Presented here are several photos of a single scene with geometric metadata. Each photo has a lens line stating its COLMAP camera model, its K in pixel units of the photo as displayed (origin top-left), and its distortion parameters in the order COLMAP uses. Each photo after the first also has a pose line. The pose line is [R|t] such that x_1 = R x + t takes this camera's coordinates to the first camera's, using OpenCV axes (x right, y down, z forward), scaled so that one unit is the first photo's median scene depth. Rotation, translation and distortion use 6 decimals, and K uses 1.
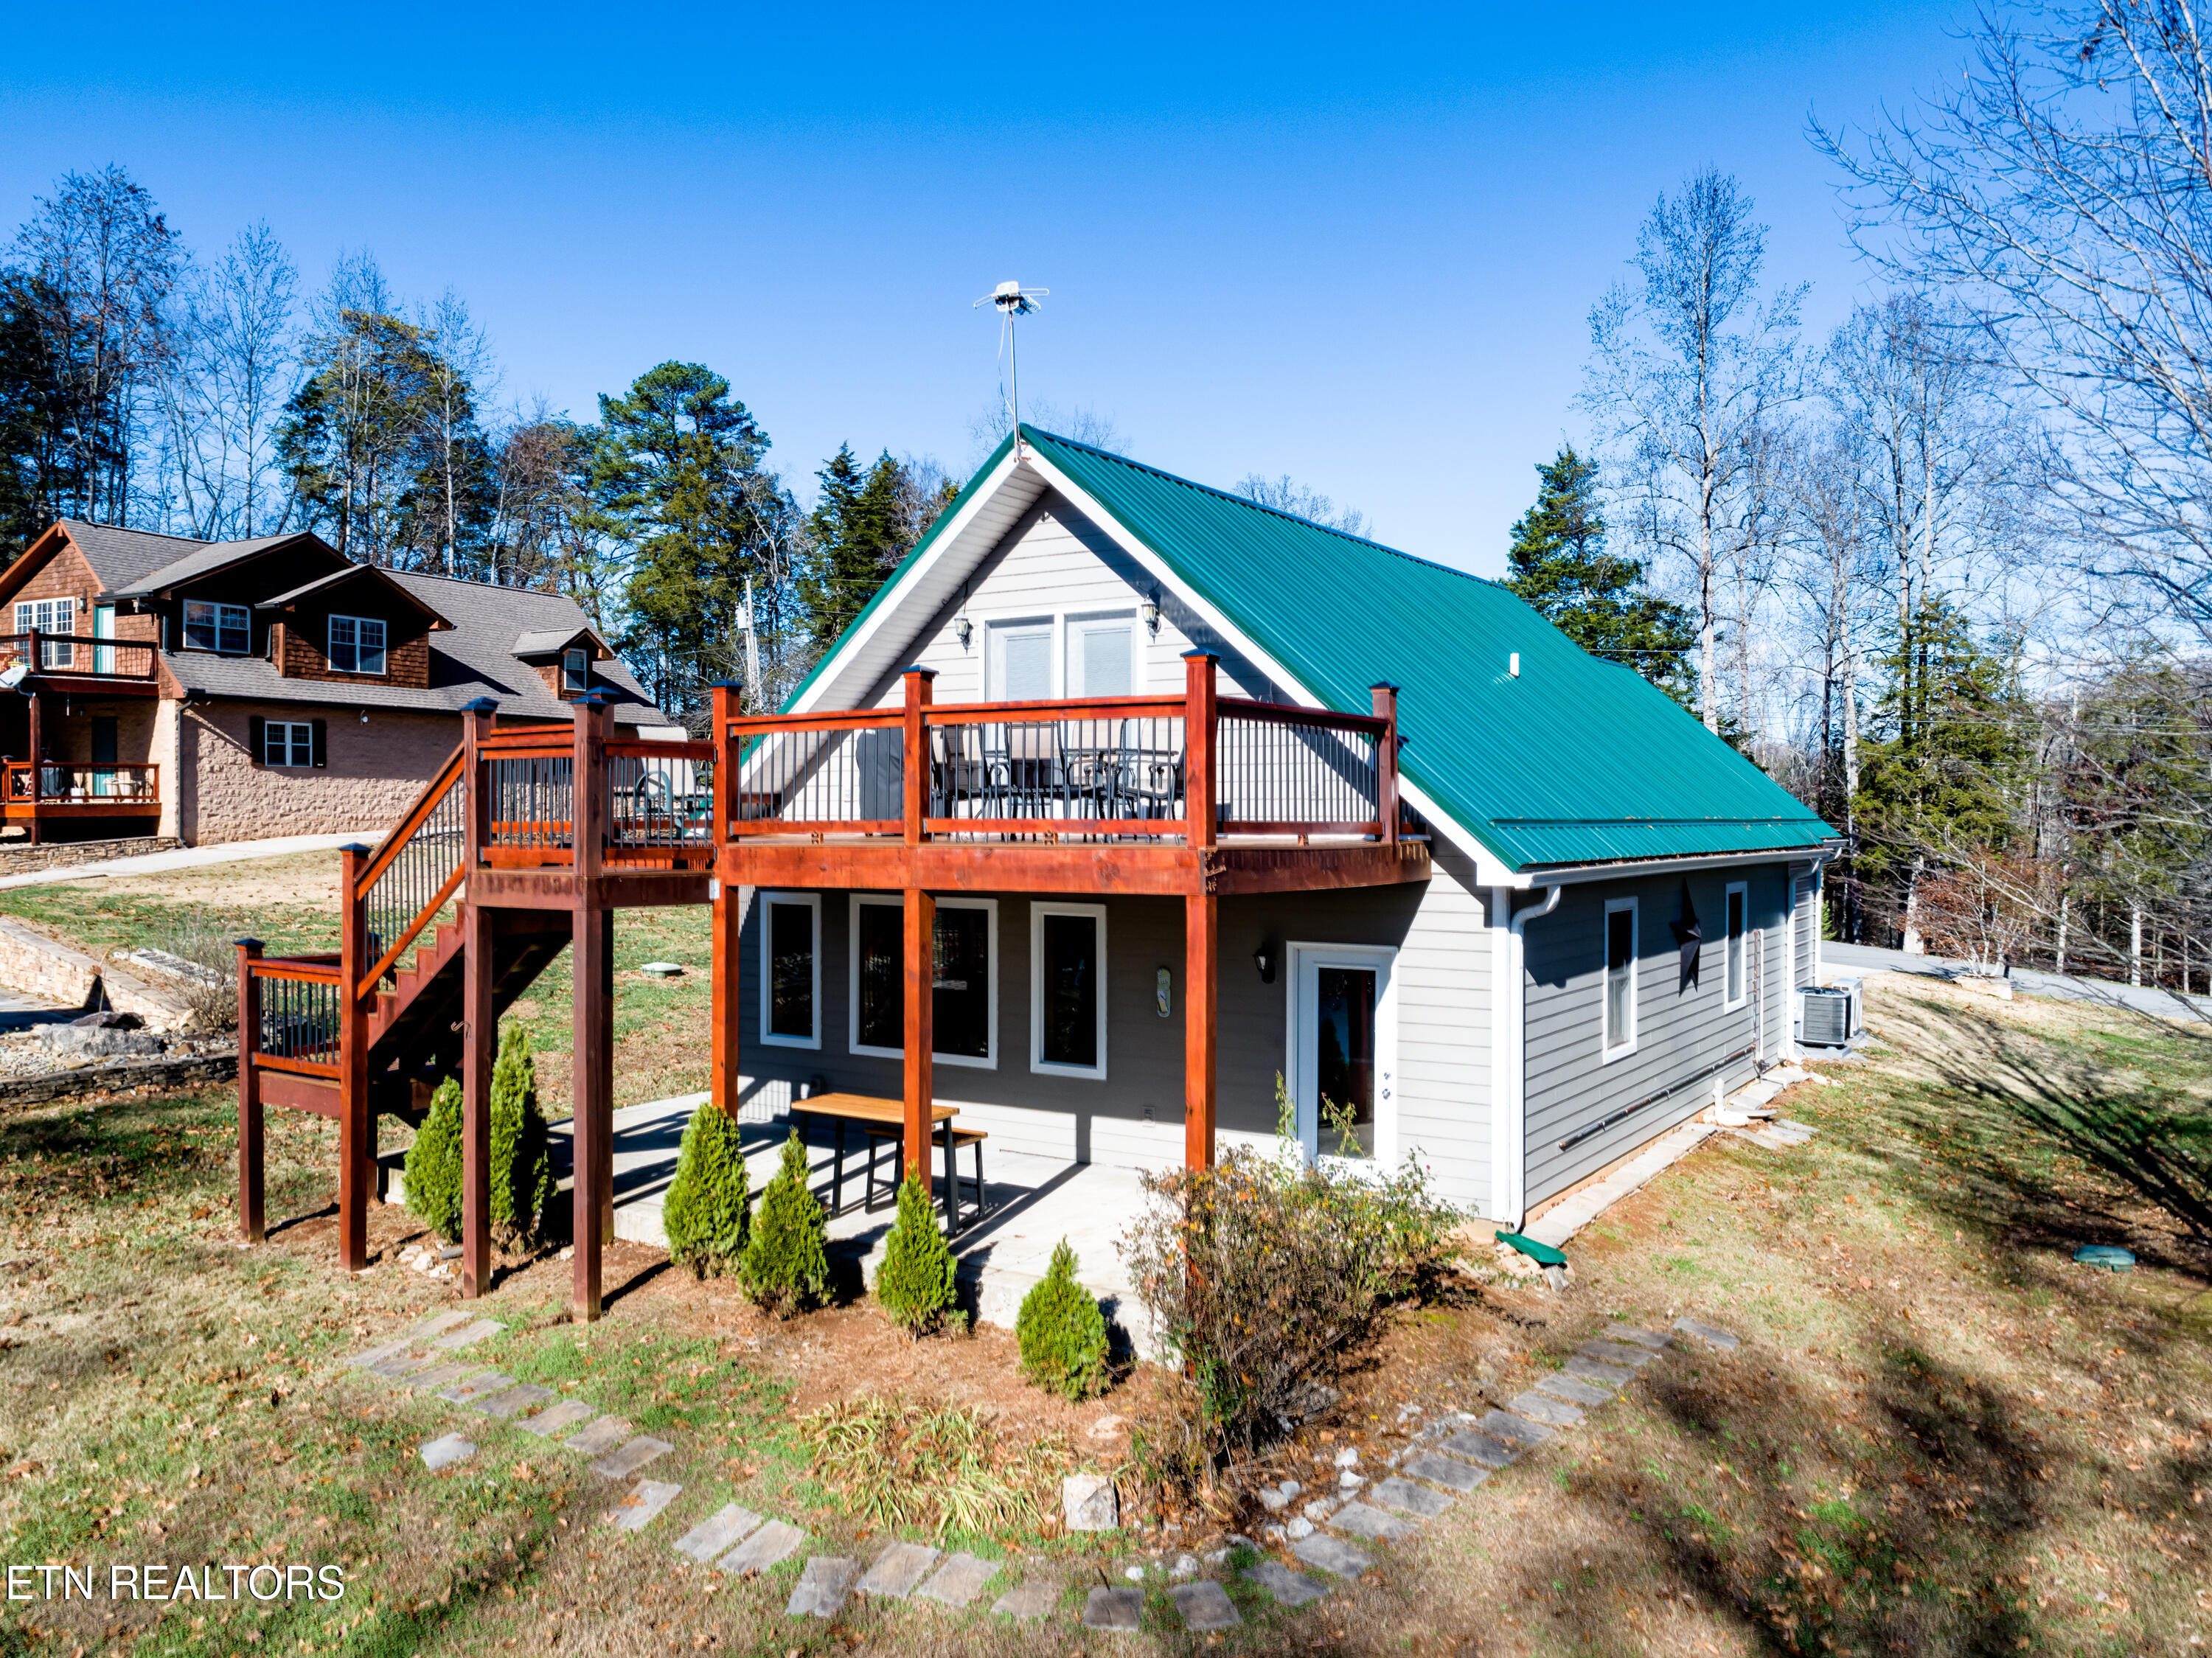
lens RADIAL K [[1712.9, 0, 1135.9], [0, 1712.9, 940.5], [0, 0, 1]] dist [-0.009891, -0.001990]
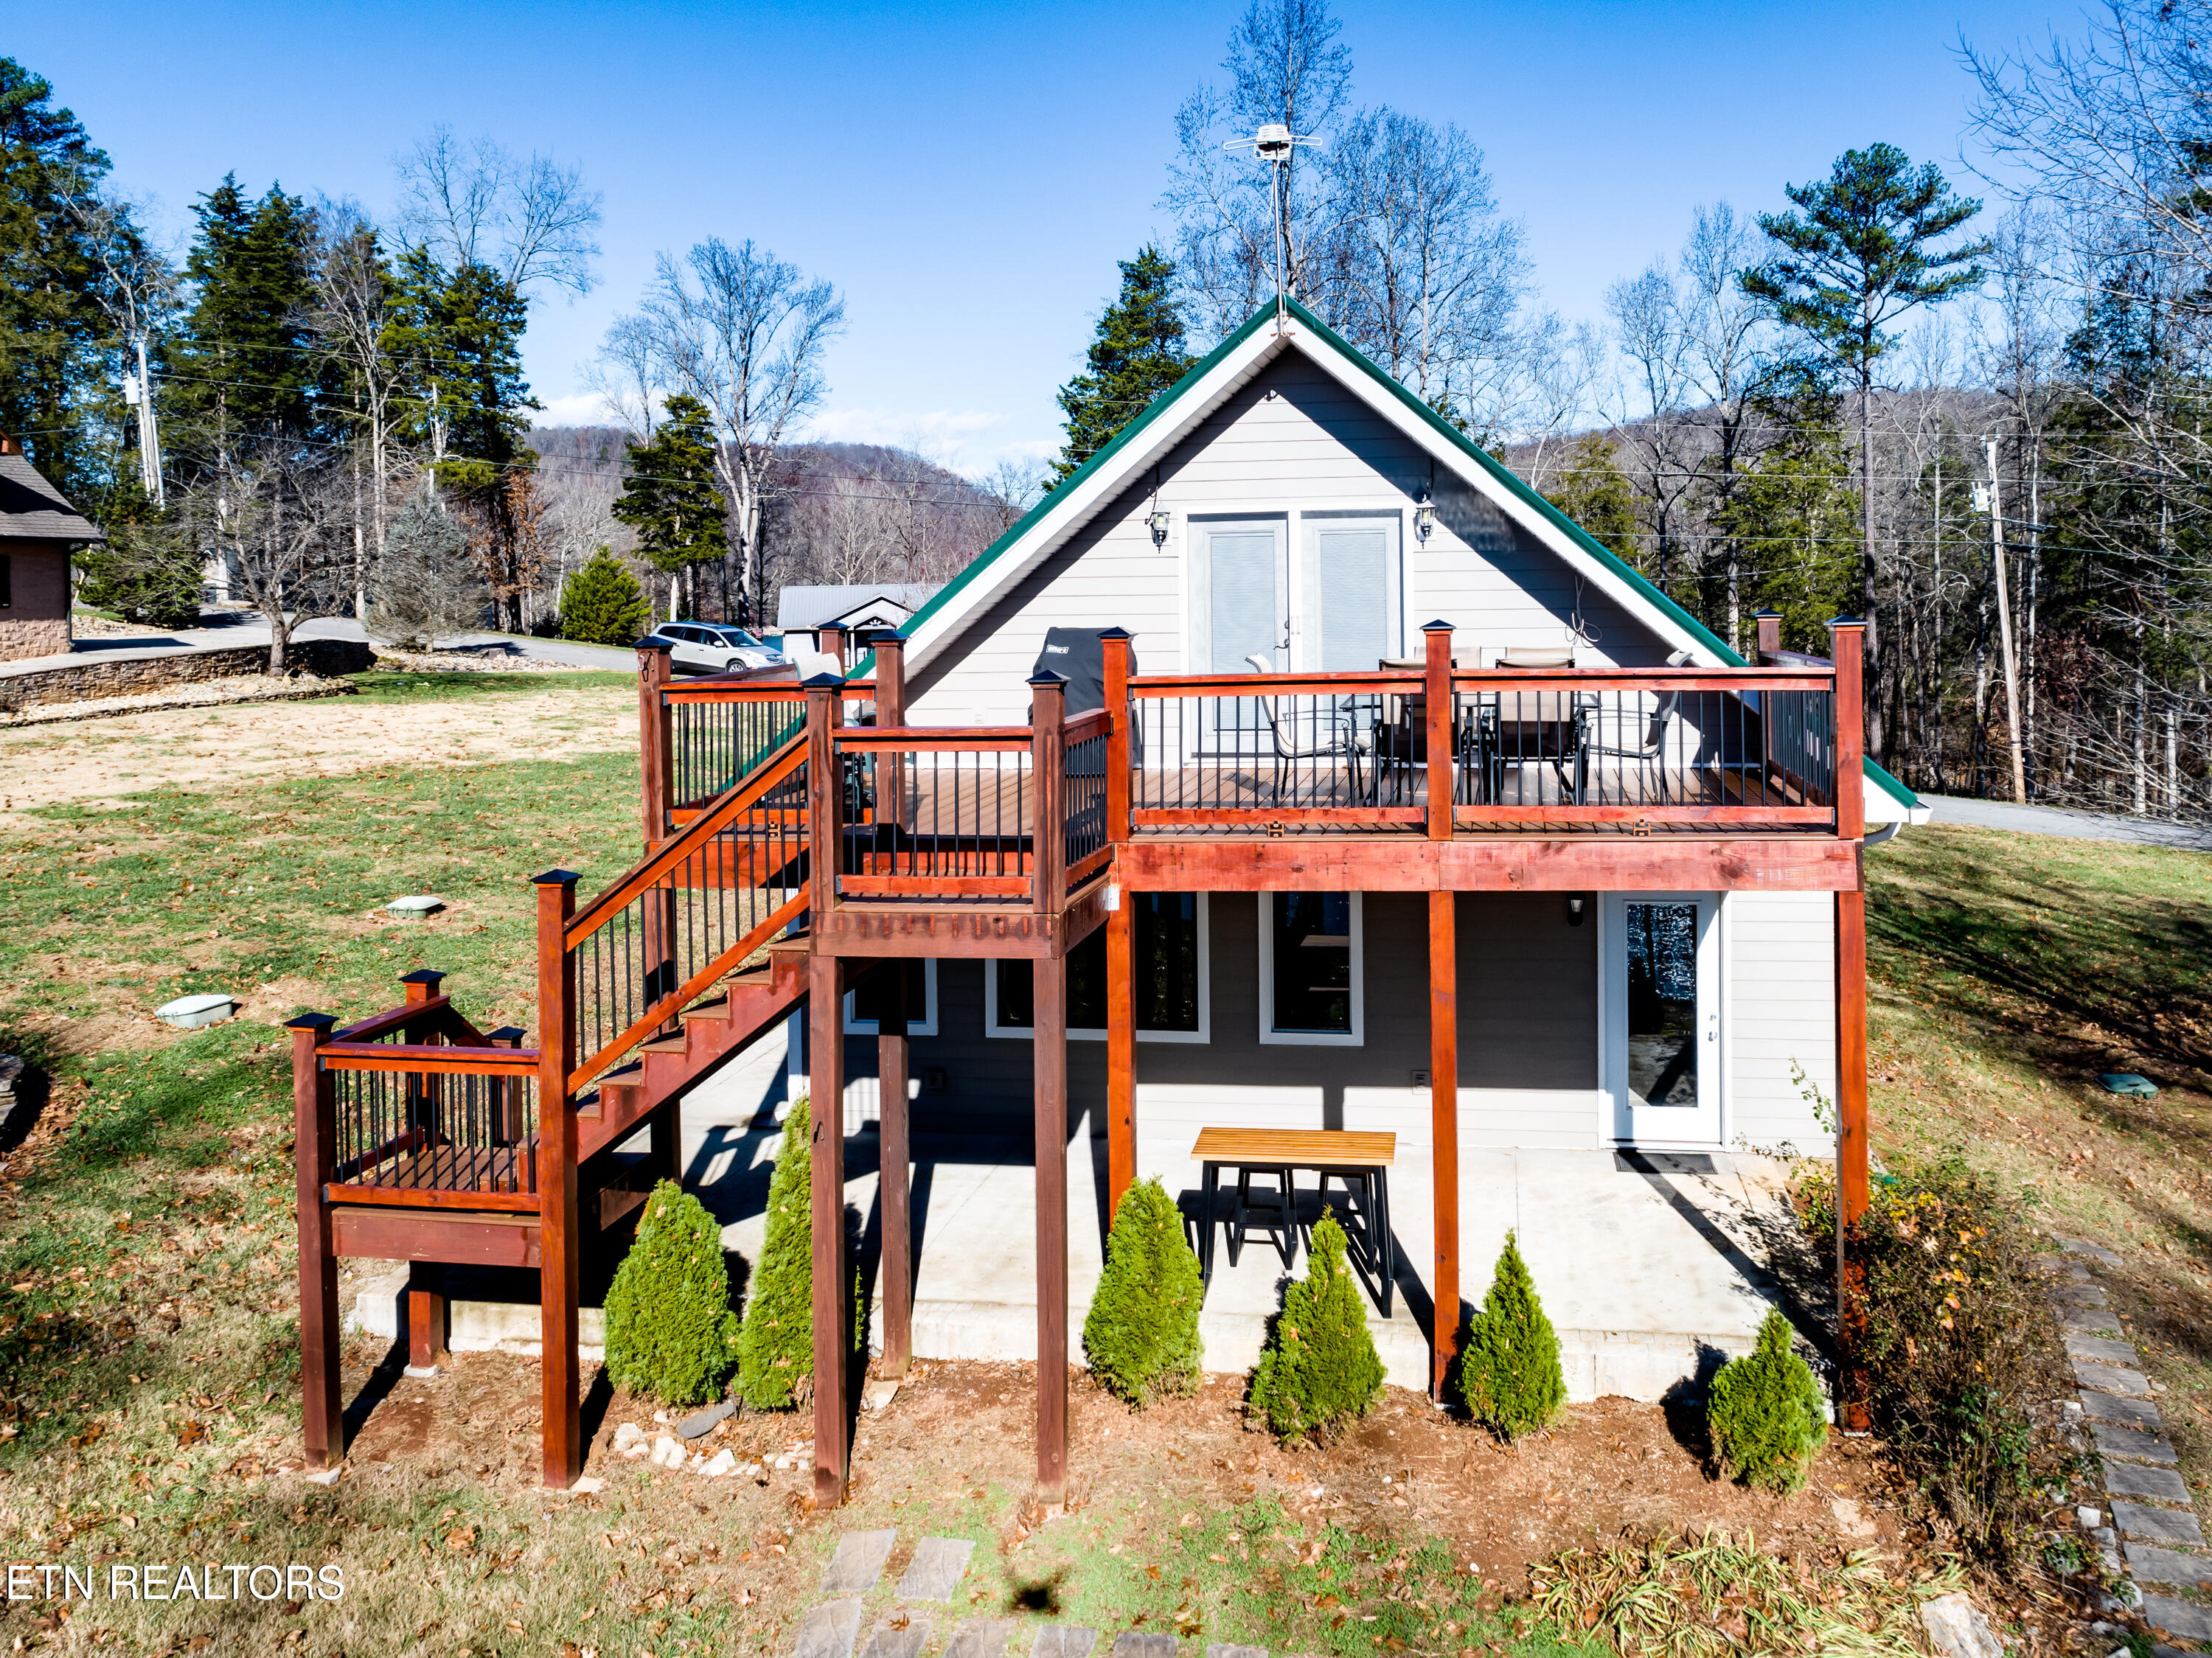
lens RADIAL K [[1728.6, 0, 1256.8], [0, 1728.6, 750.9], [0, 0, 1]] dist [-0.015998, 0.006251]
pose [[0.906603, -0.059954, 0.417703, -0.416034], [0.049143, 0.998121, 0.036601, -0.101611], [-0.419113, -0.012655, 0.907846, 0.215537]]
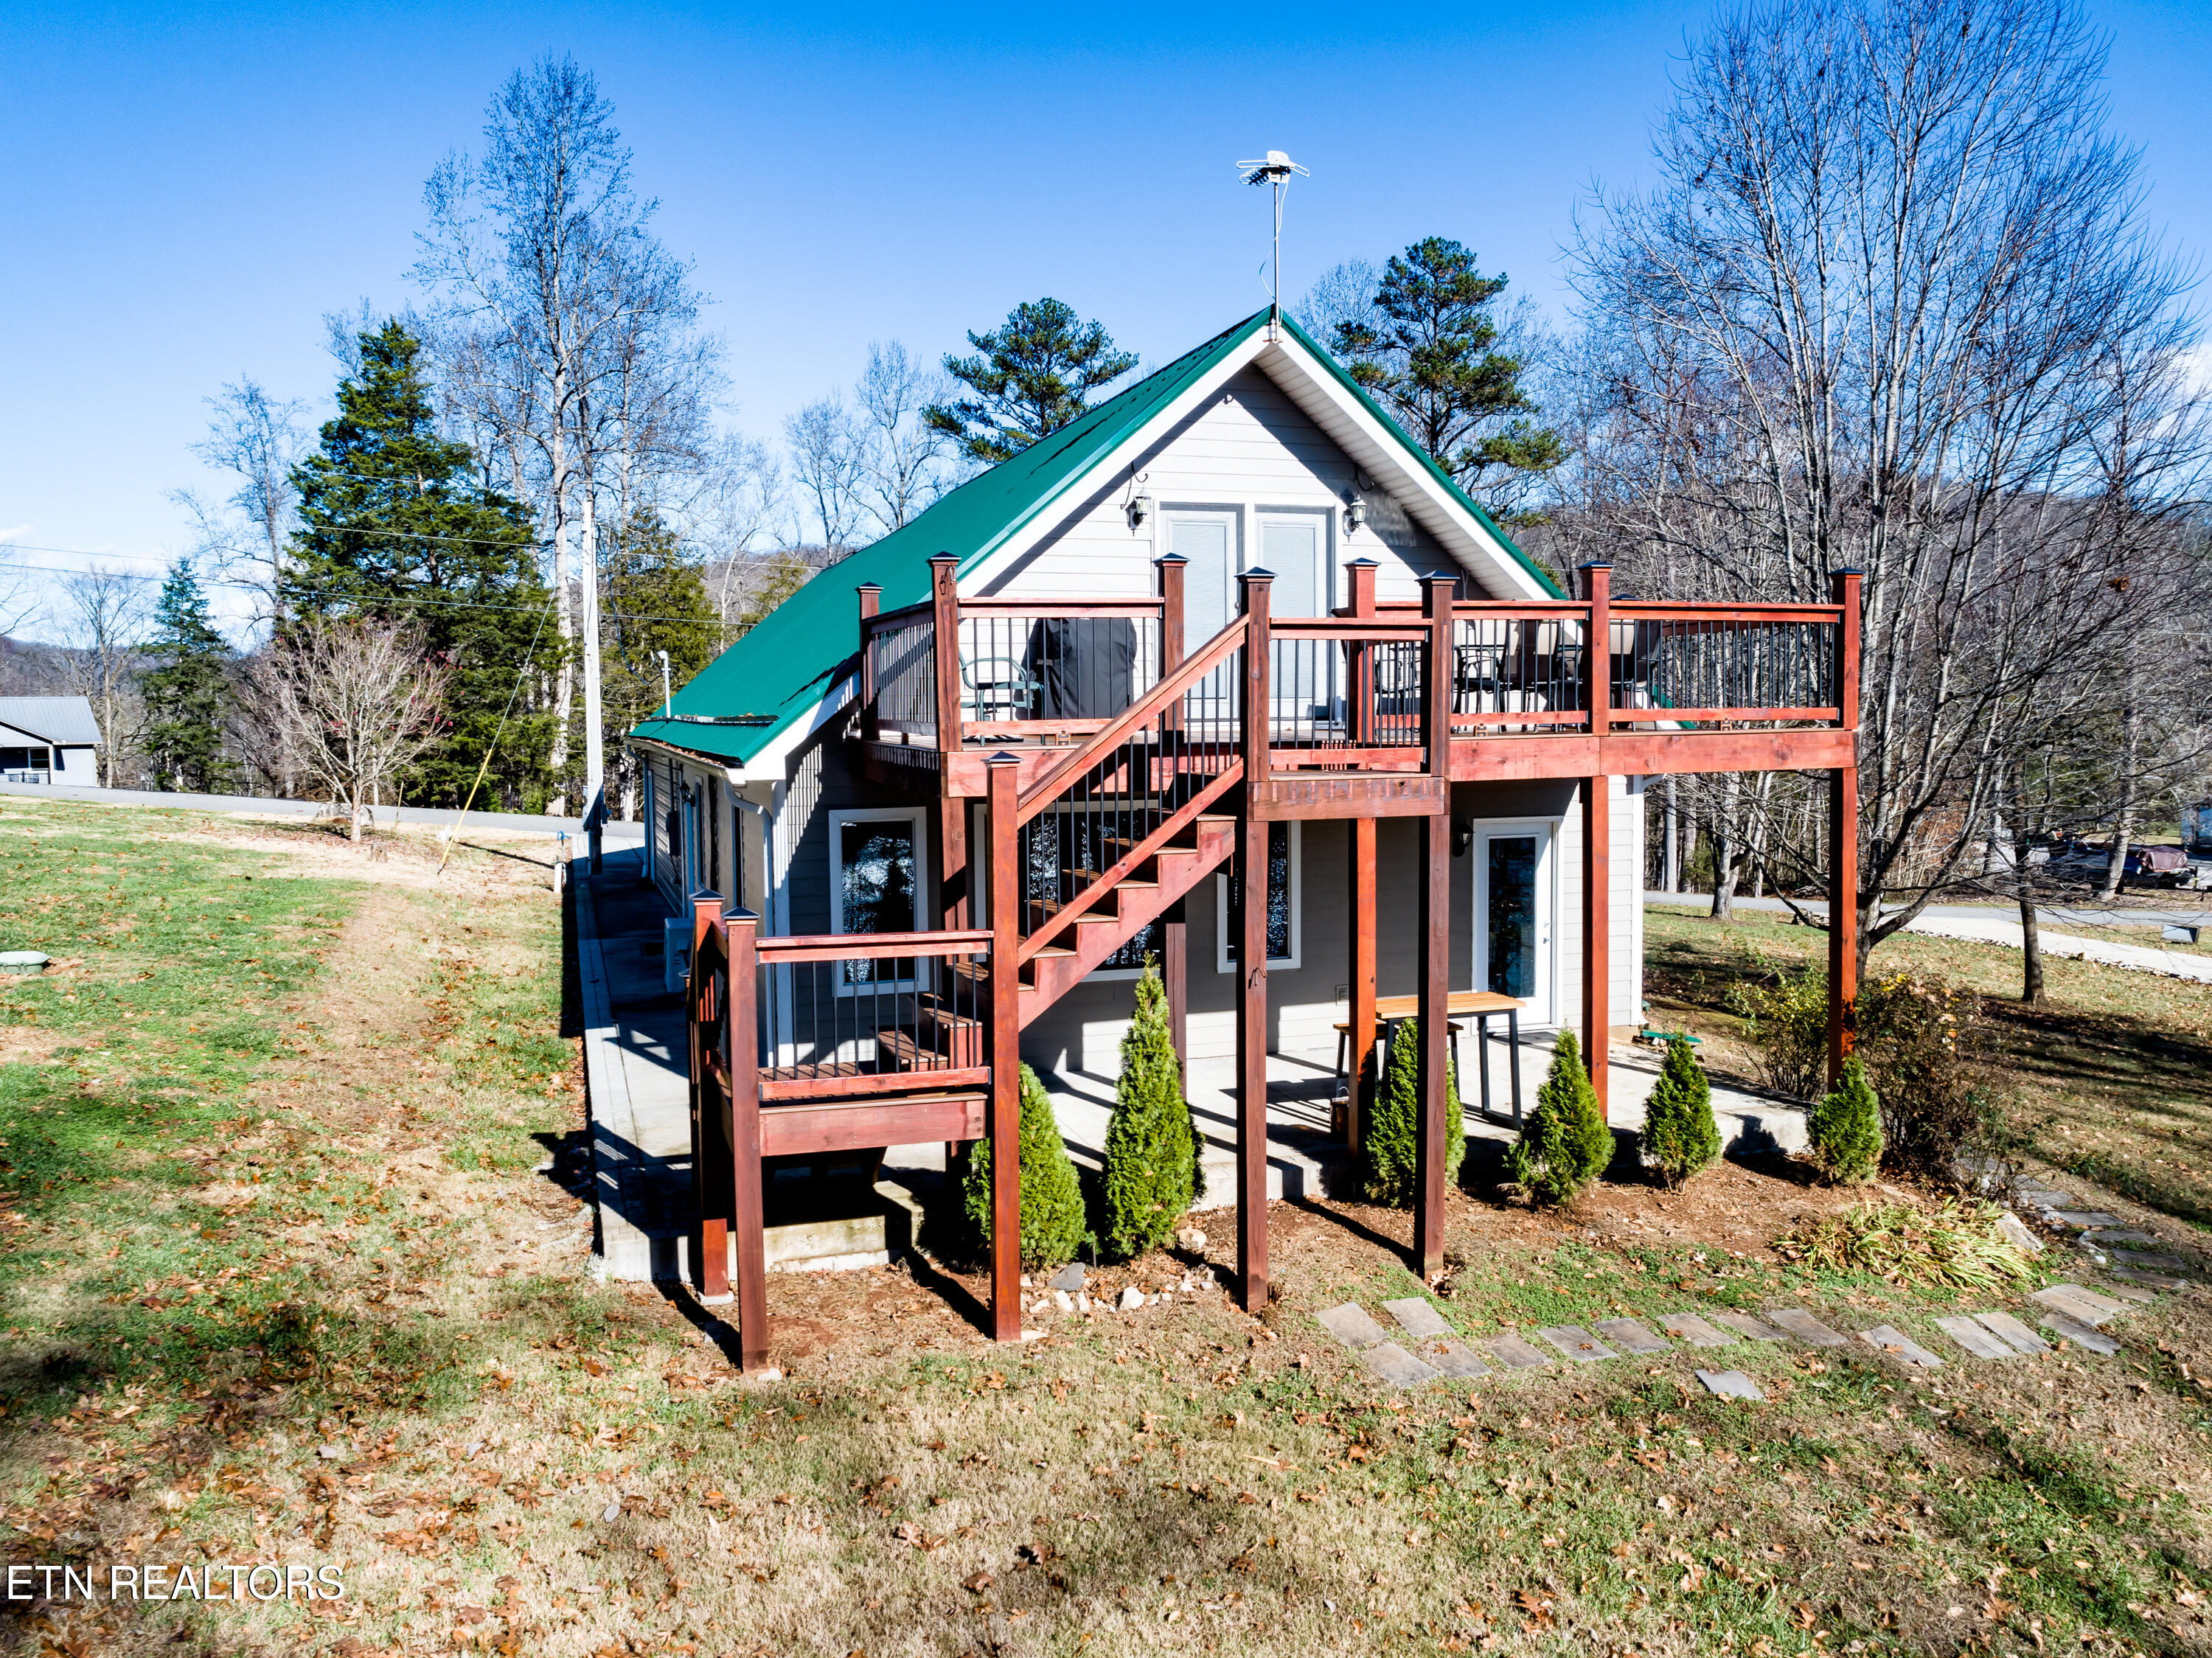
lens RADIAL K [[1683.8, 0, 1110.4], [0, 1683.8, 947.8], [0, 0, 1]] dist [-0.012000, 0.002693]
pose [[0.615817, -0.119437, 0.778784, -0.849720], [0.071529, 0.992836, 0.095704, -0.034980], [-0.784636, -0.003230, 0.619949, 0.449993]]
